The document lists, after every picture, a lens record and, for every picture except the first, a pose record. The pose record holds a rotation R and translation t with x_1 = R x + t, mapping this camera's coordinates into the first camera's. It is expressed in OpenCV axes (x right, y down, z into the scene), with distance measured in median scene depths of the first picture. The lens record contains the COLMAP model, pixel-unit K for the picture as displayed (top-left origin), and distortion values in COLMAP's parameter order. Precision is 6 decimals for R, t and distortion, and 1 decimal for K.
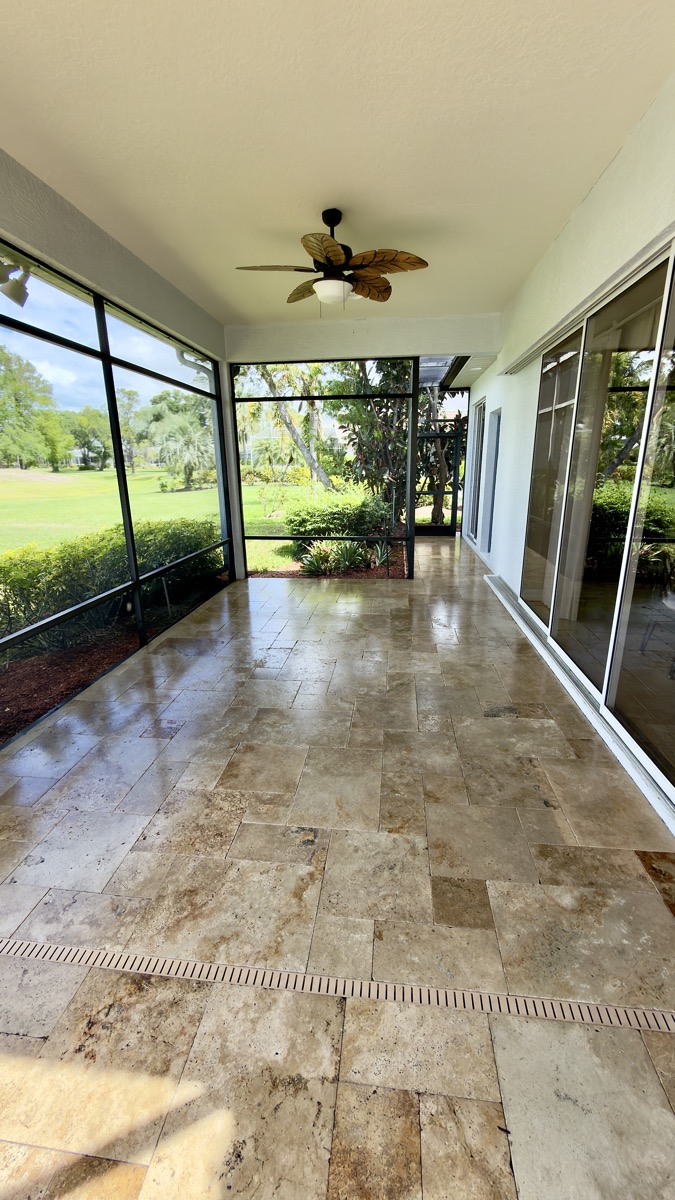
lens RADIAL K [[471.5, 0, 337.5], [0, 471.5, 600.0], [0, 0, 1]] dist [0.000173, -0.000002]
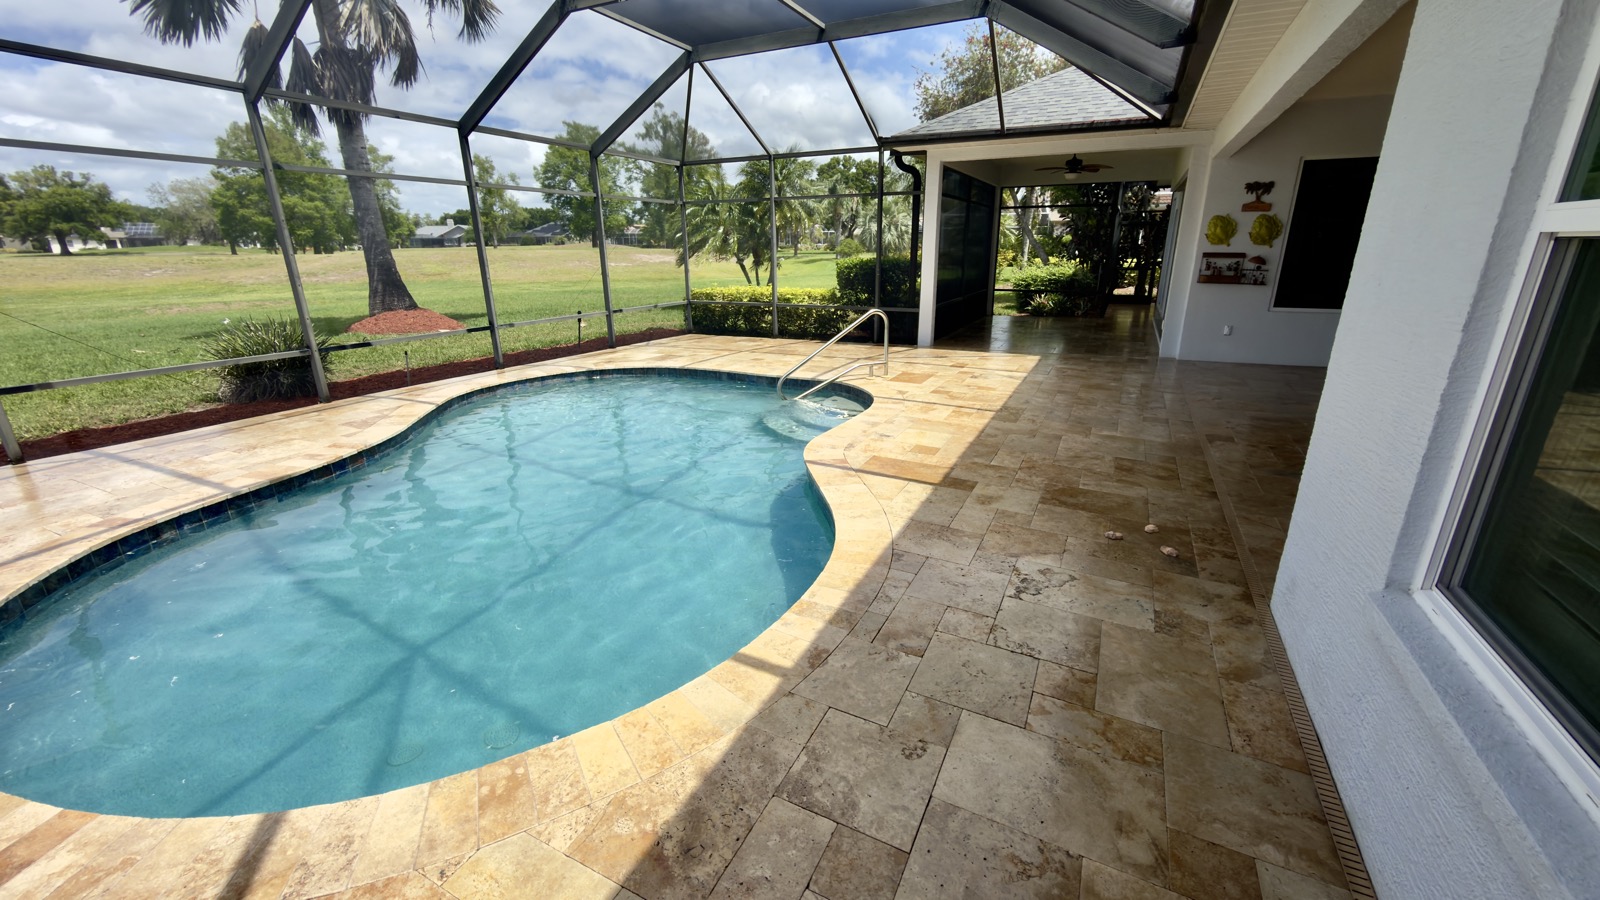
lens RADIAL K [[628.6, 0, 800.0], [0, 628.6, 450.0], [0, 0, 1]] dist [0.000173, -0.000002]
pose [[0.943590, 0.119493, -0.308804, -0.062235], [-0.111015, 0.992802, 0.044947, 0.265306], [0.311952, -0.008130, 0.950063, -0.844348]]
